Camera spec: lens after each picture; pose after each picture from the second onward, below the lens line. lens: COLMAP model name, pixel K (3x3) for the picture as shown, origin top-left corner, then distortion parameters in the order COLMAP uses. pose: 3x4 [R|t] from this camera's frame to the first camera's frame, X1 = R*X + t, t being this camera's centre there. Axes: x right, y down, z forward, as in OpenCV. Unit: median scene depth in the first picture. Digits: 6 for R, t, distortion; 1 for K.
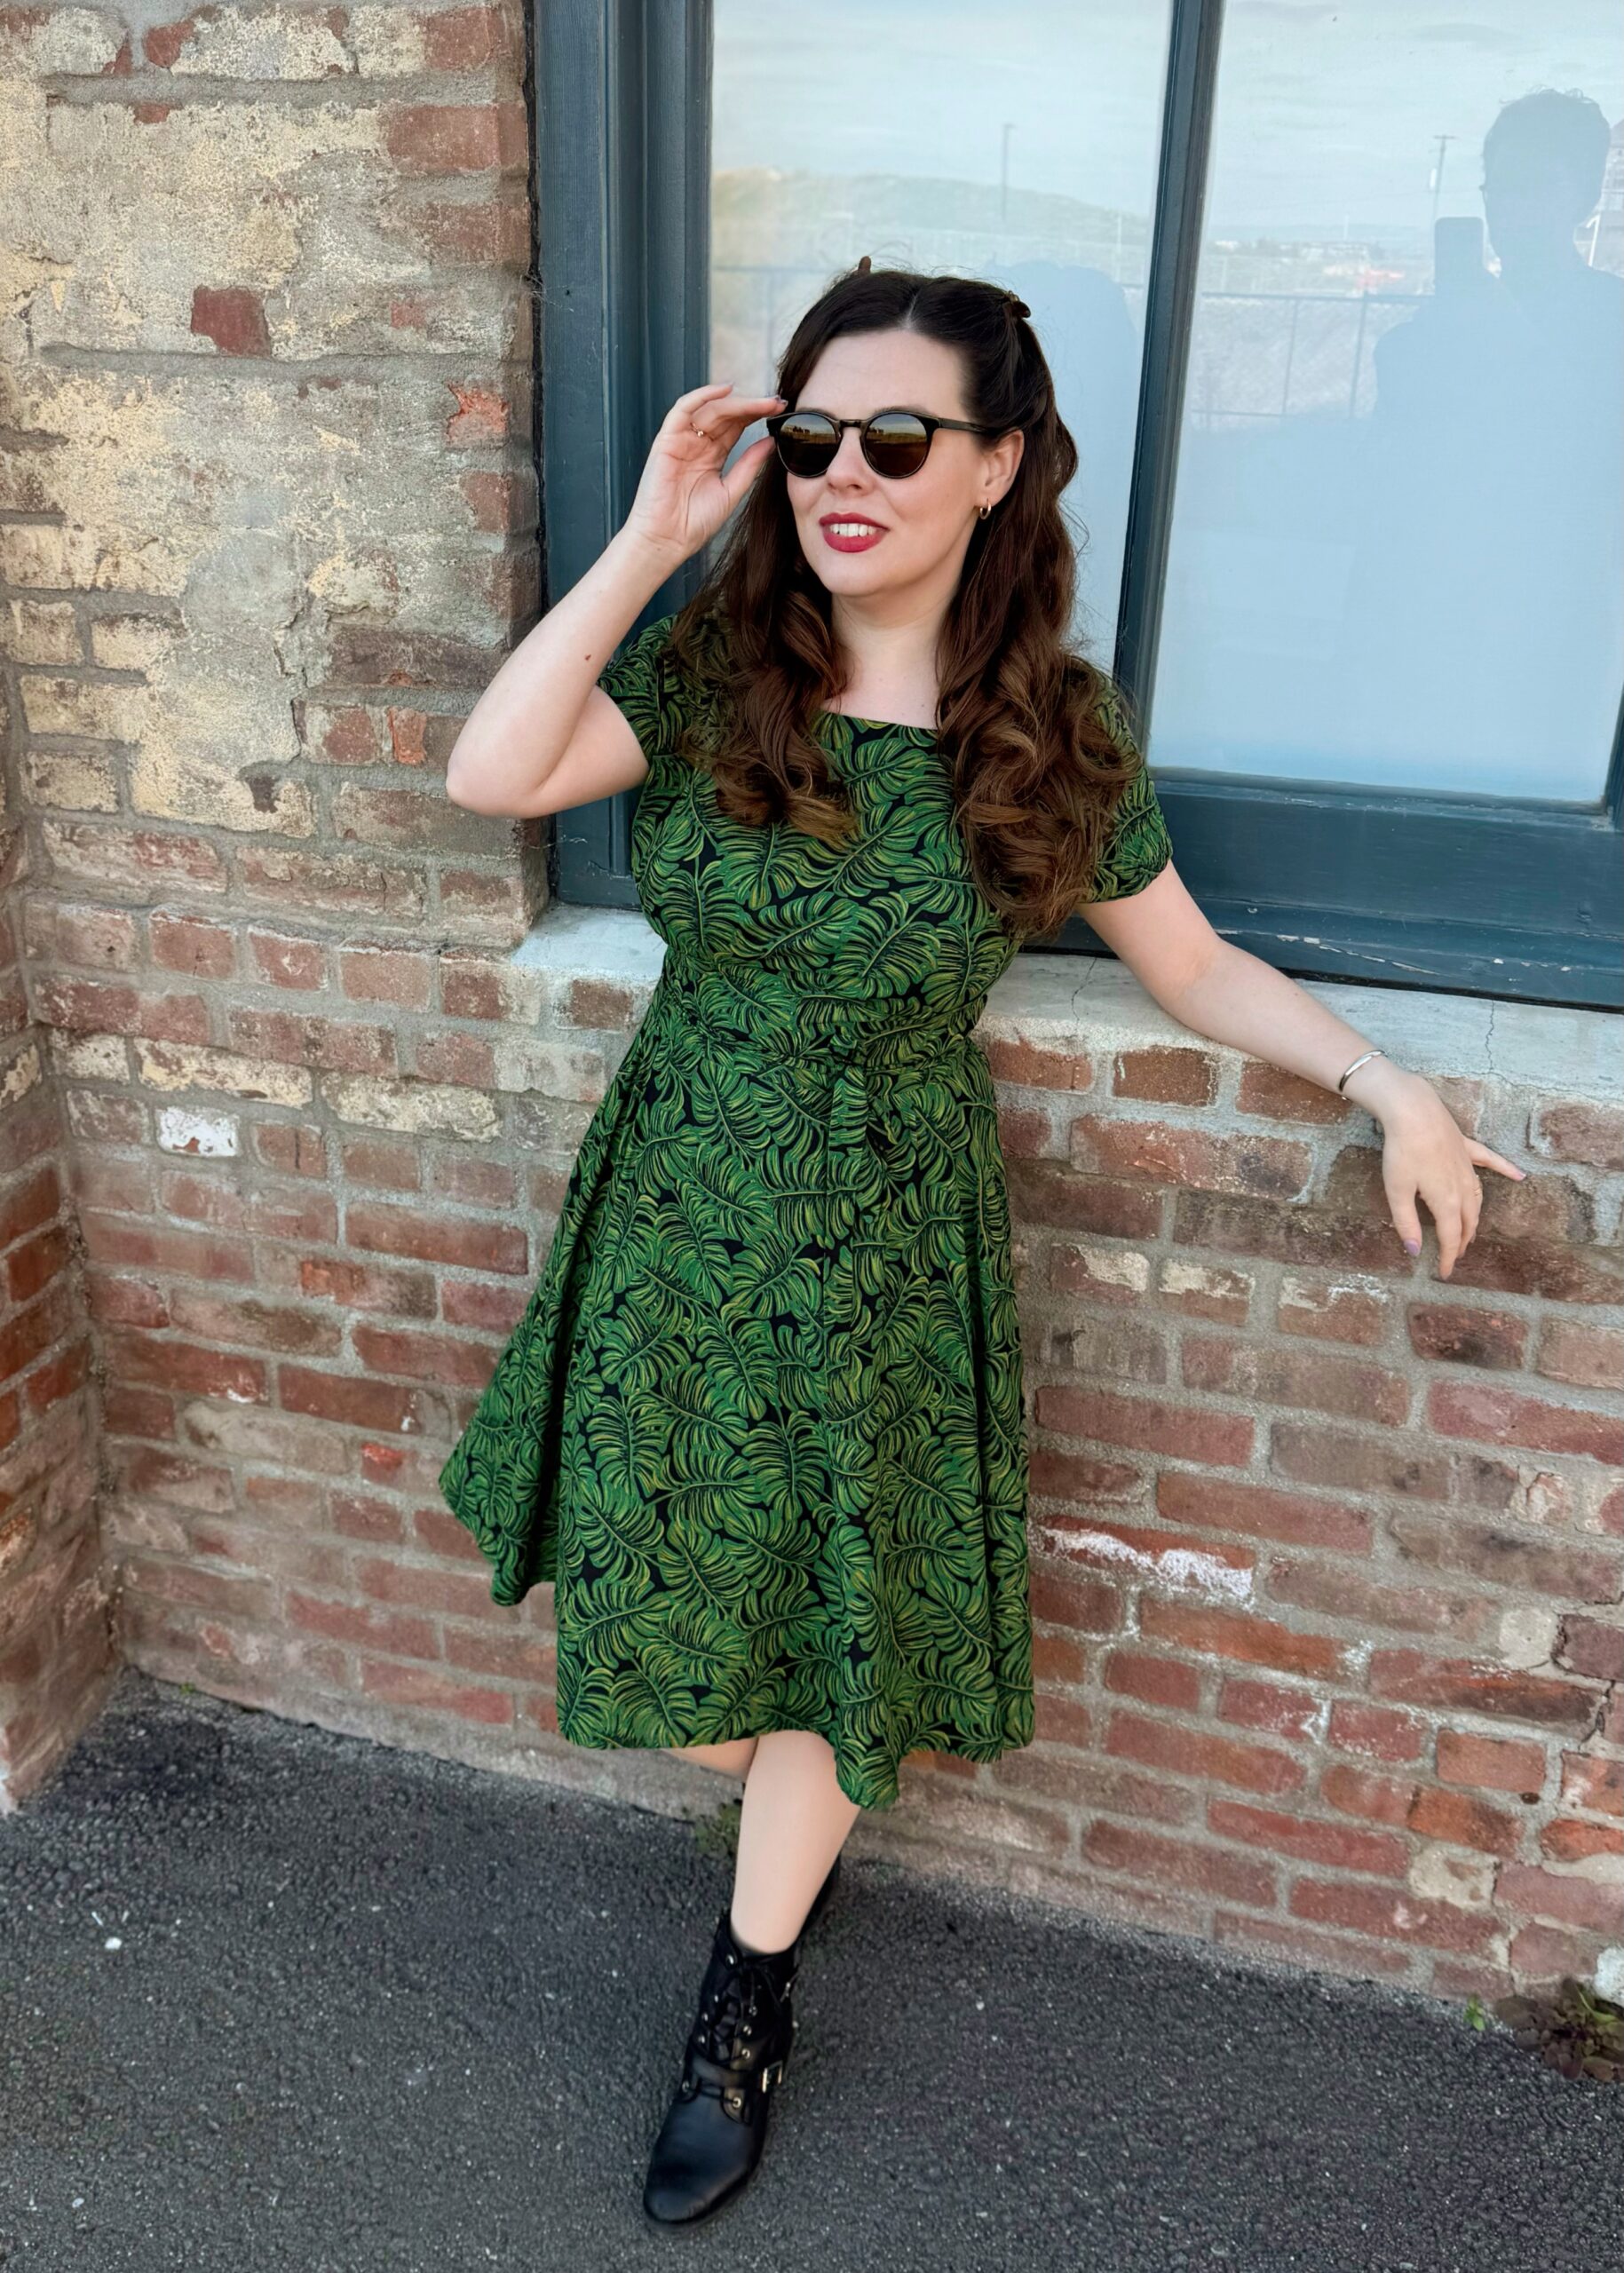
lens RADIAL K [[2018.9, 0, 758.2], [0, 2018.9, 1118.0], [0, 0, 1]] dist [0.196689, -0.447987]
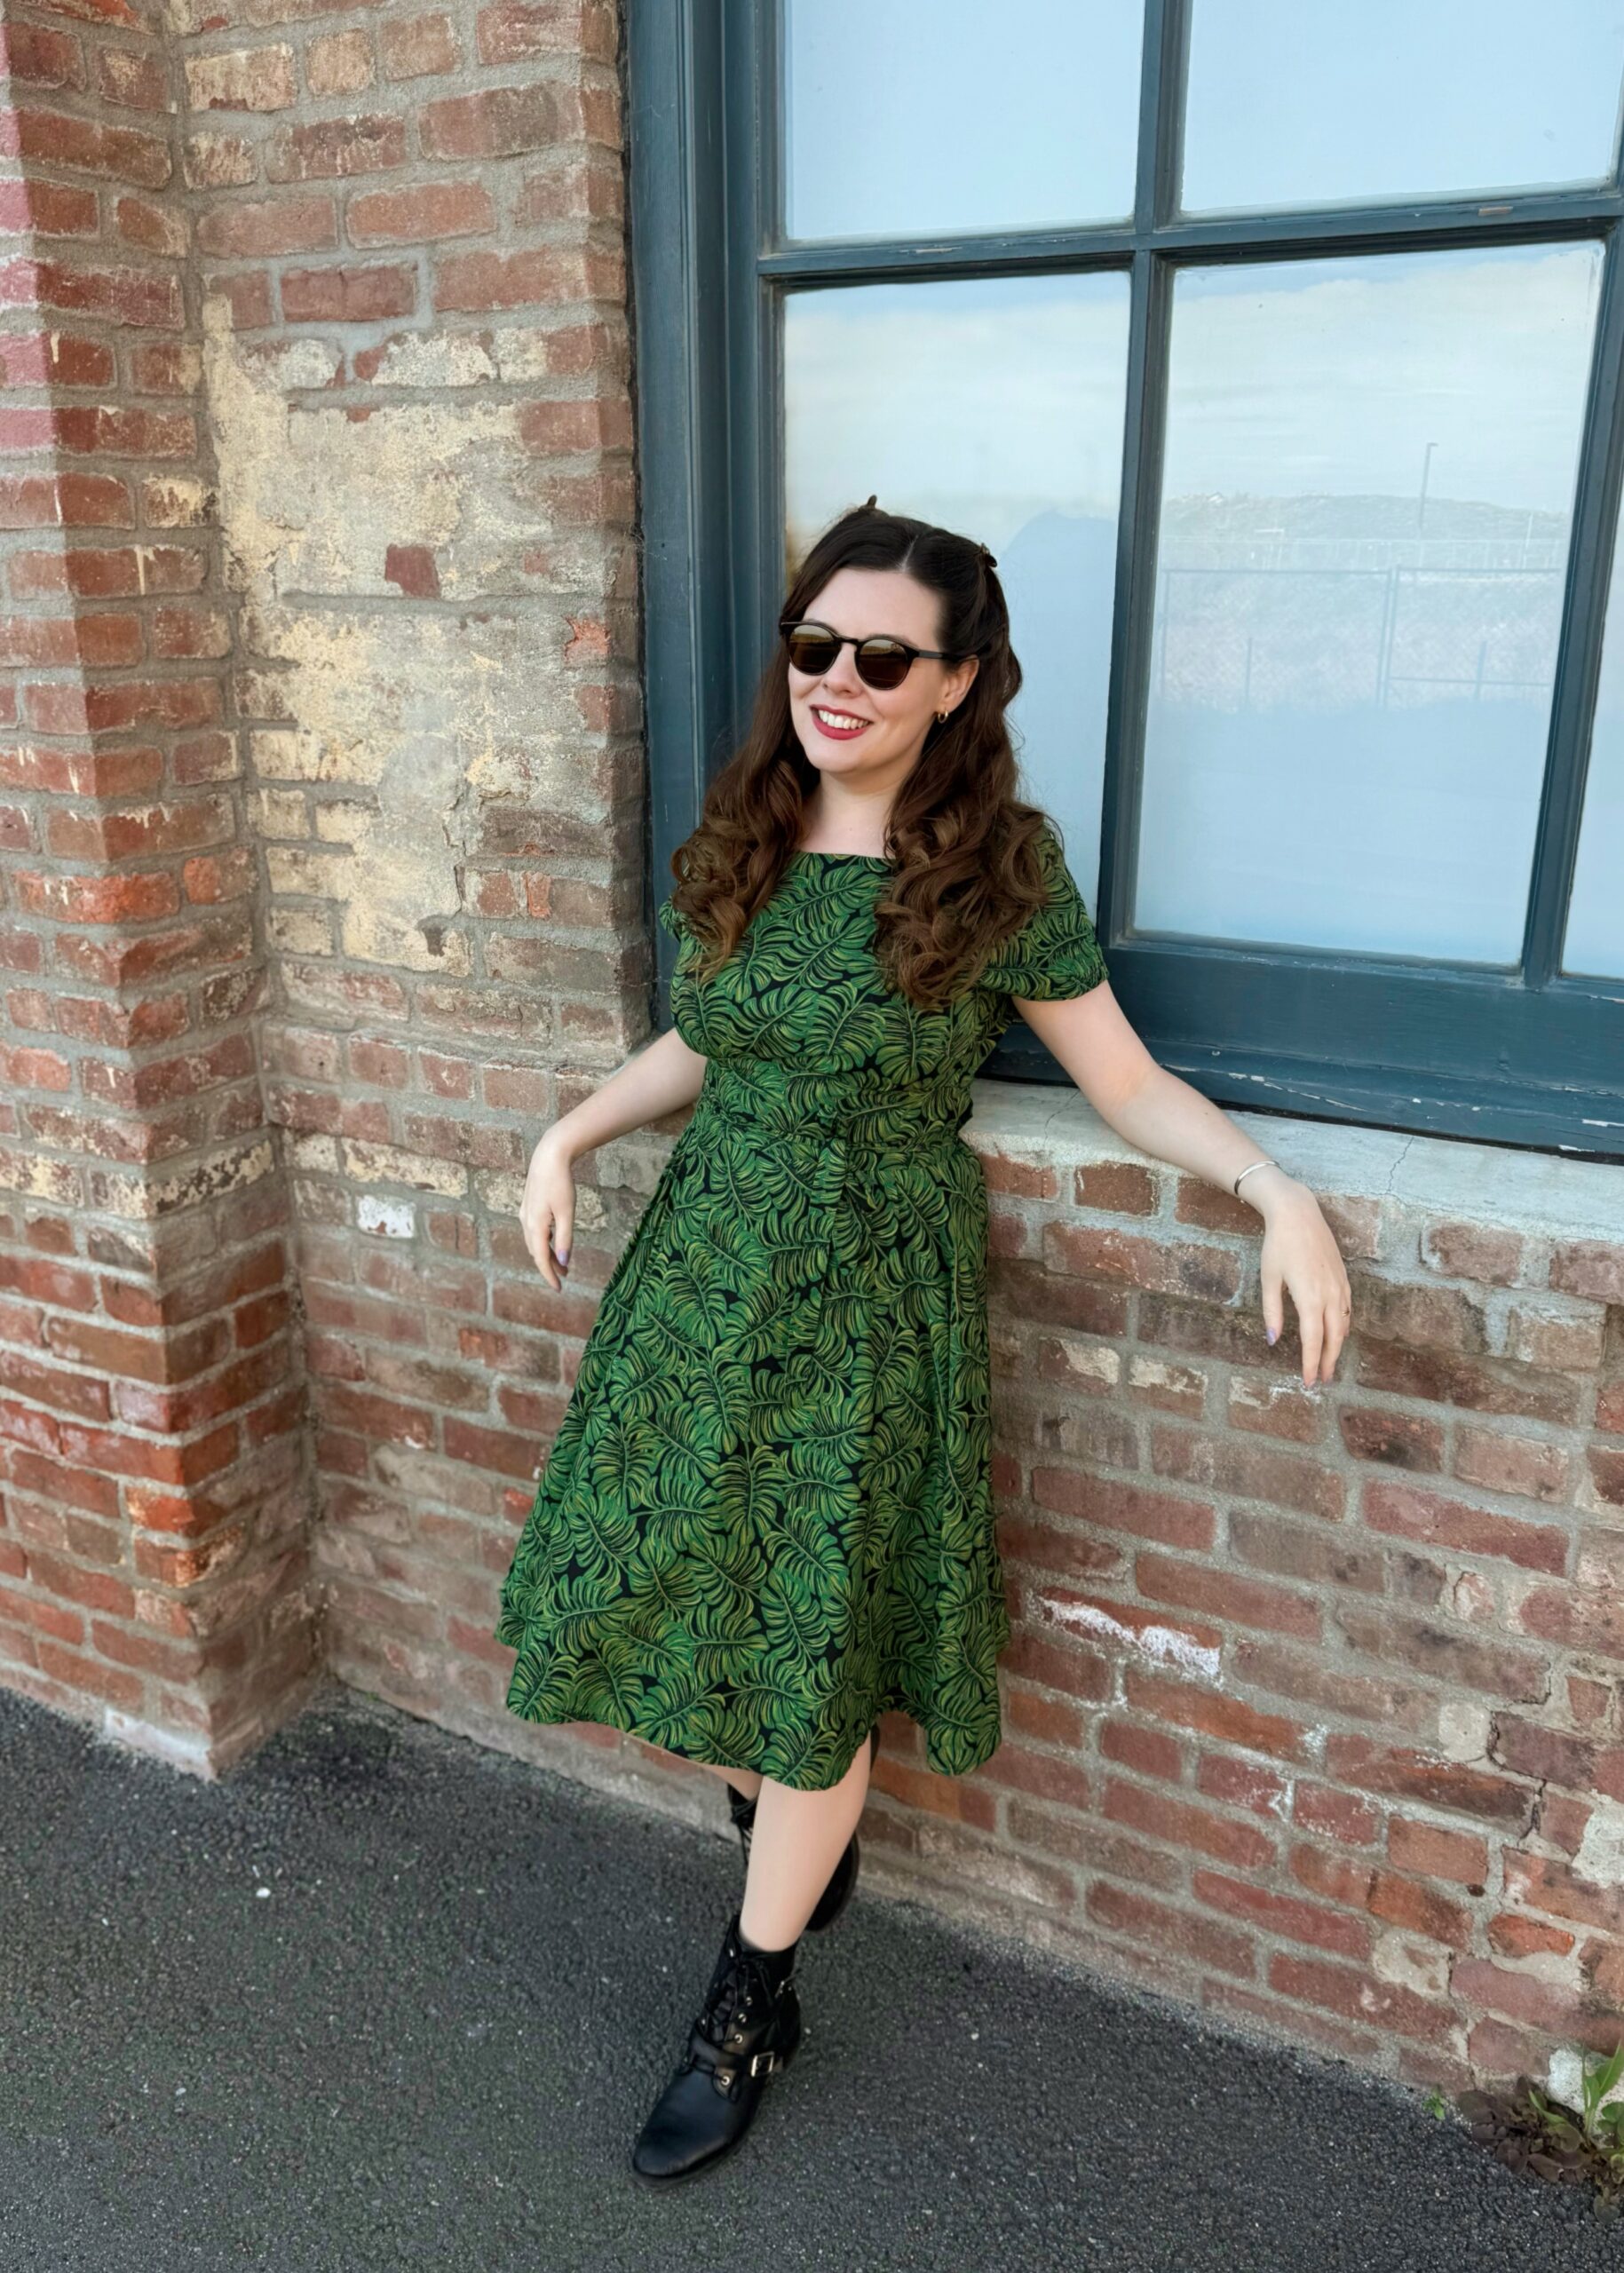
lens RADIAL K [[1839.6, 0, 812.4], [0, 1839.6, 1139.5], [0, 0, 1]] dist [0.189110, -0.416405]
pose [[0.981529, 0.041603, -0.186735, 0.199652], [-0.059467, 0.994064, -0.091109, 0.051104], [0.181836, 0.100530, 0.978177, -0.054140]]
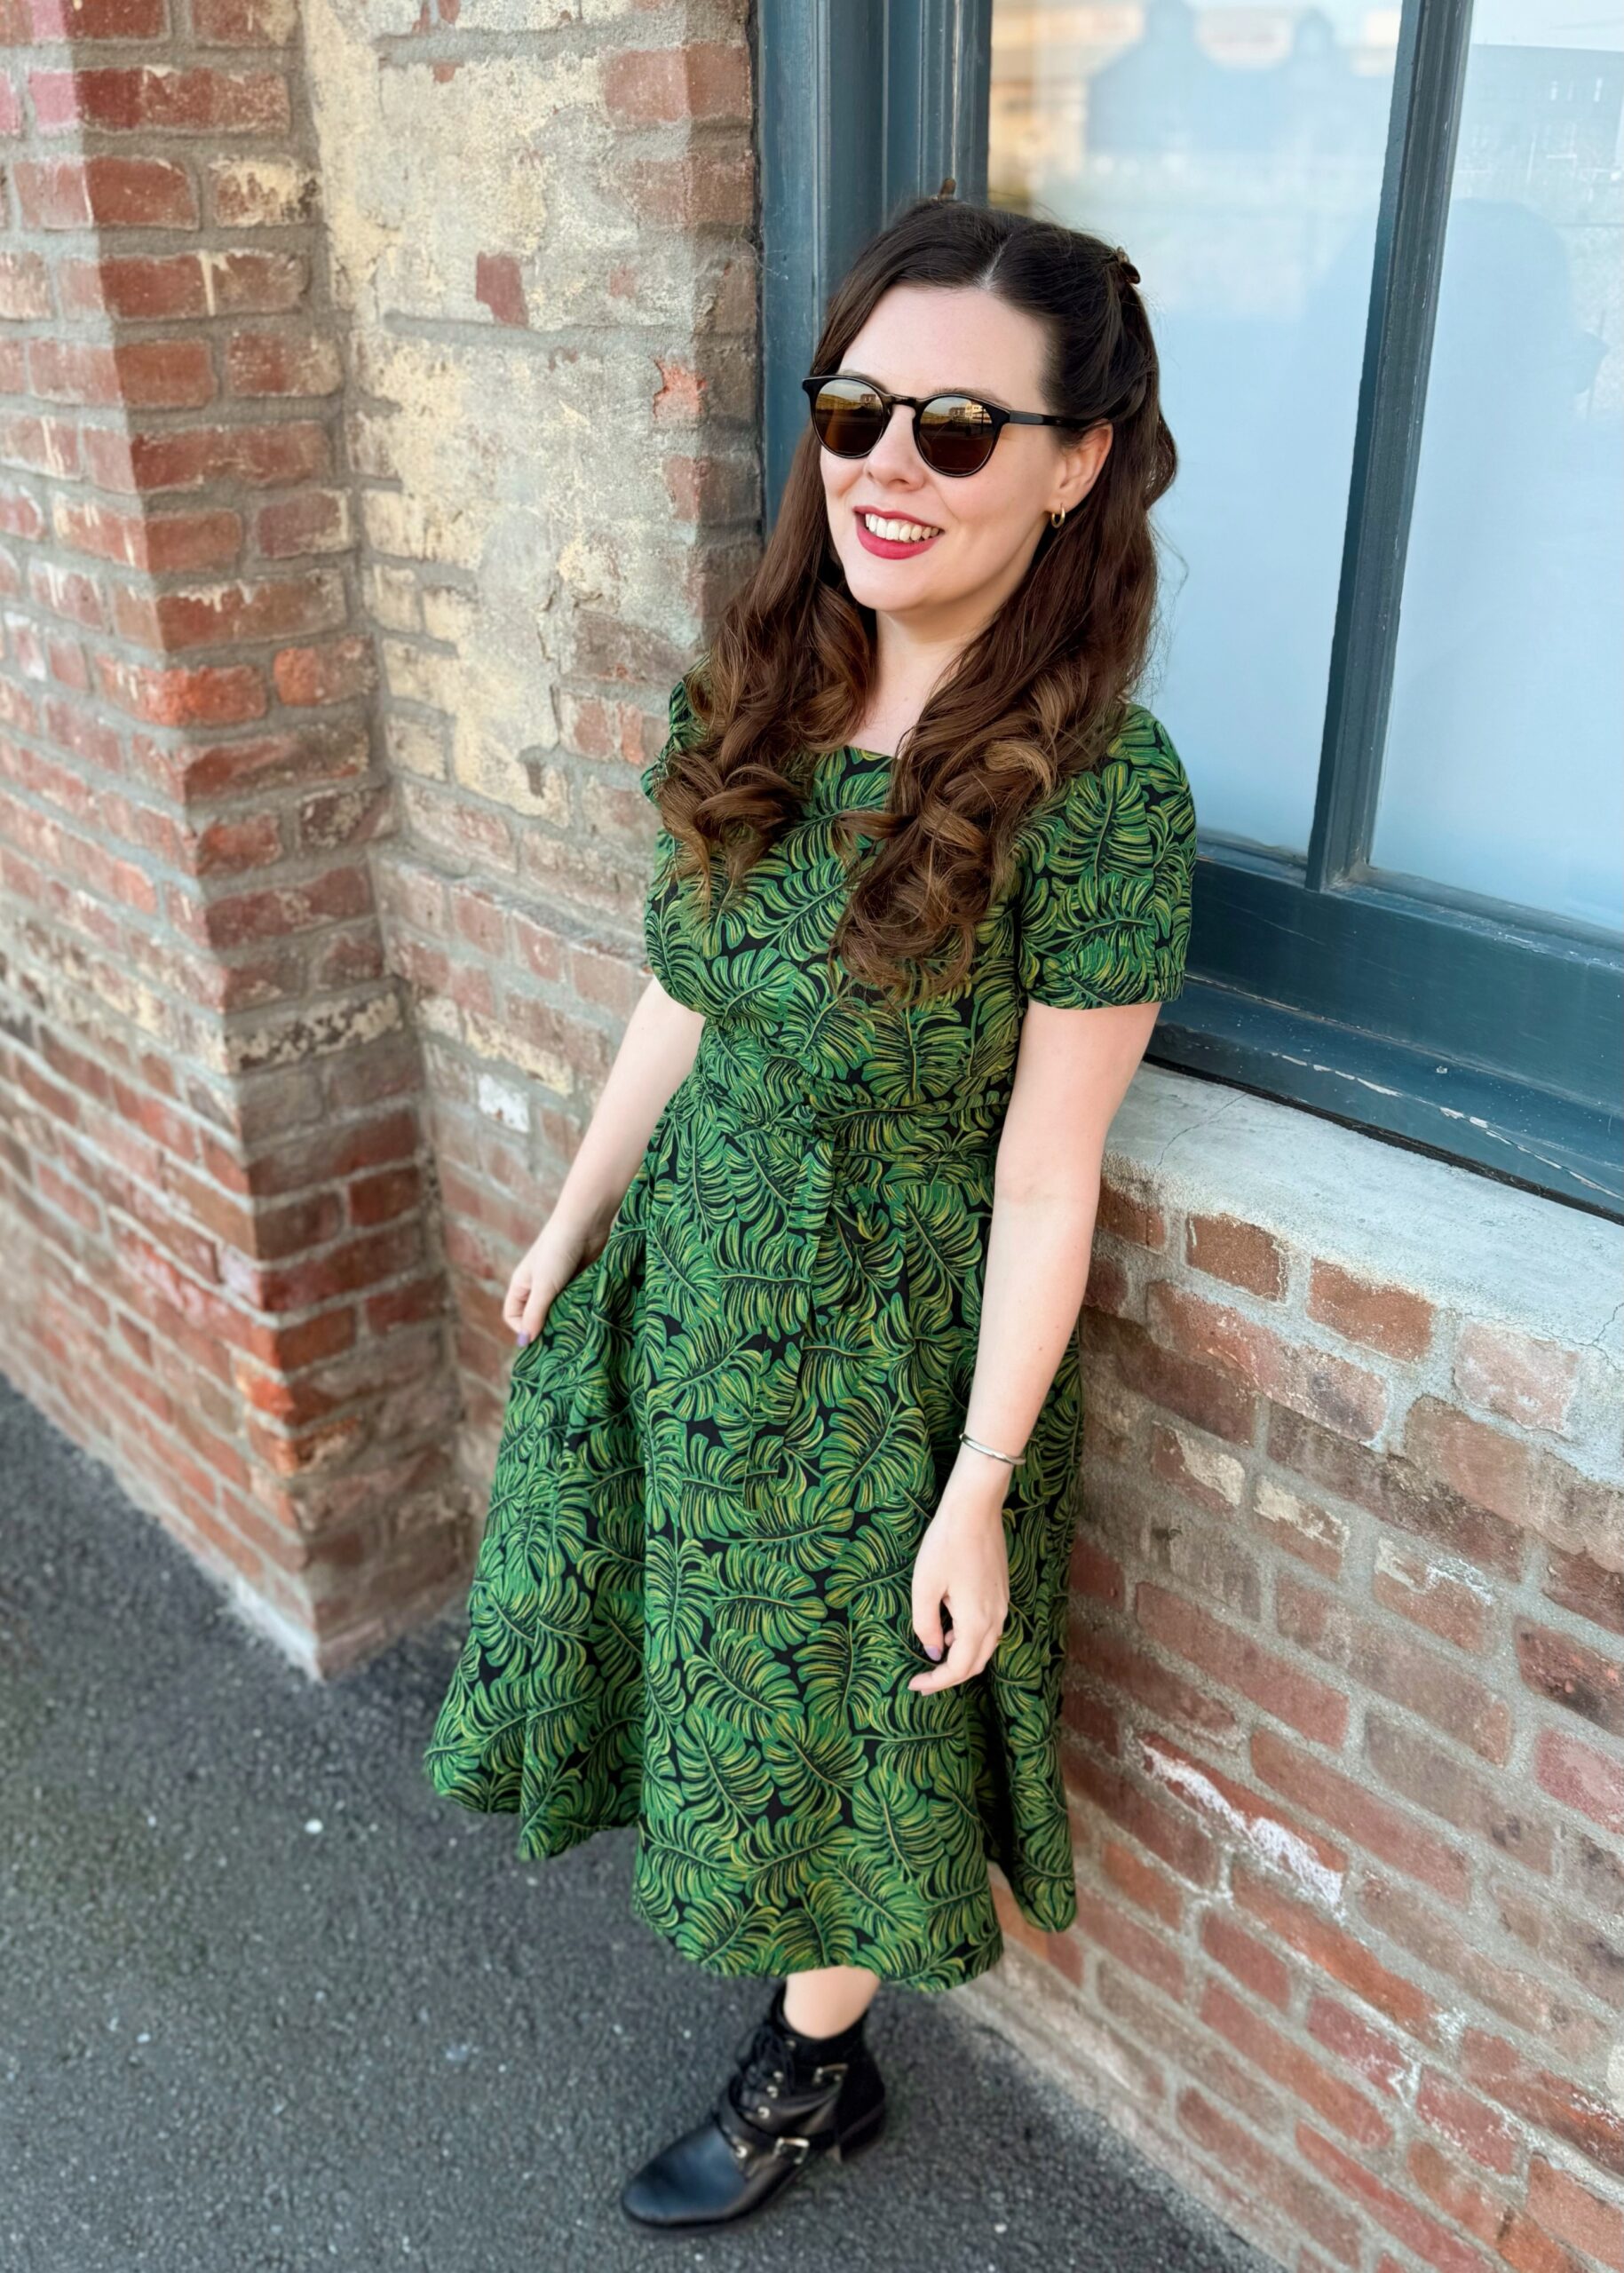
lens RADIAL K [[2030.1, 0, 830.1], [0, 2030.1, 1224.9], [0, 0, 1]] dist [0.181476, -0.409734]
pose [[0.862980, 0.212048, -0.458586, 0.380618], [-0.184213, 0.977239, 0.105213, -0.077329], [0.470458, -0.006320, 0.882400, 0.186407]]
